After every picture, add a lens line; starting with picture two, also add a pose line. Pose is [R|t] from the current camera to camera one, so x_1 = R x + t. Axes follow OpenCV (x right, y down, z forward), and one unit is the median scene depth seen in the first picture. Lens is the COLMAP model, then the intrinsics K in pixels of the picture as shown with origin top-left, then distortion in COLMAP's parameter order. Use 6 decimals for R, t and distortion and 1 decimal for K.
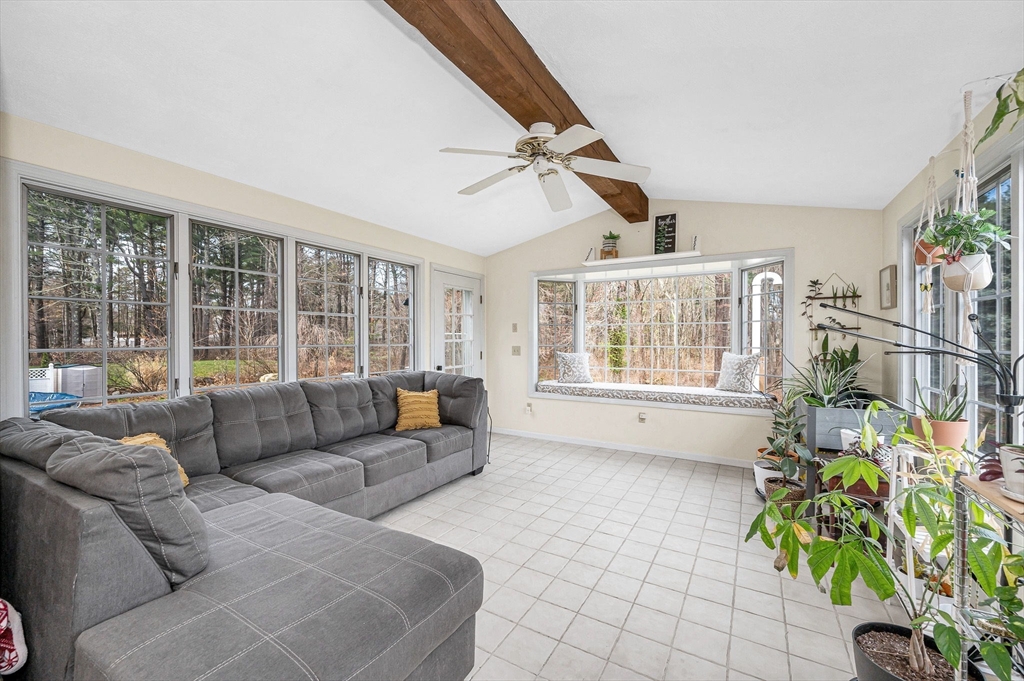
lens RADIAL K [[412.1, 0, 496.1], [0, 412.1, 343.1], [0, 0, 1]] dist [0.000126, -0.000001]
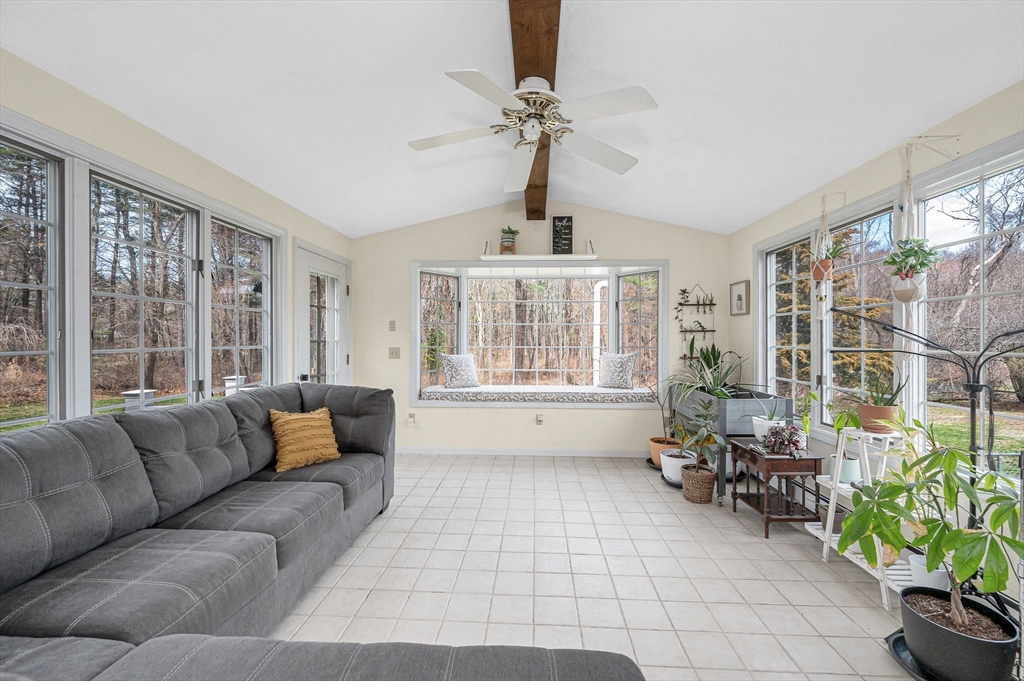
lens RADIAL K [[420.8, 0, 512.0], [0, 420.8, 340.5], [0, 0, 1]] dist [-0.001688, -0.000086]
pose [[0.879897, -0.000395, 0.475165, -0.216107], [0.003490, 0.999978, -0.005632, -0.002243], [-0.475152, 0.006614, 0.879879, 0.180012]]
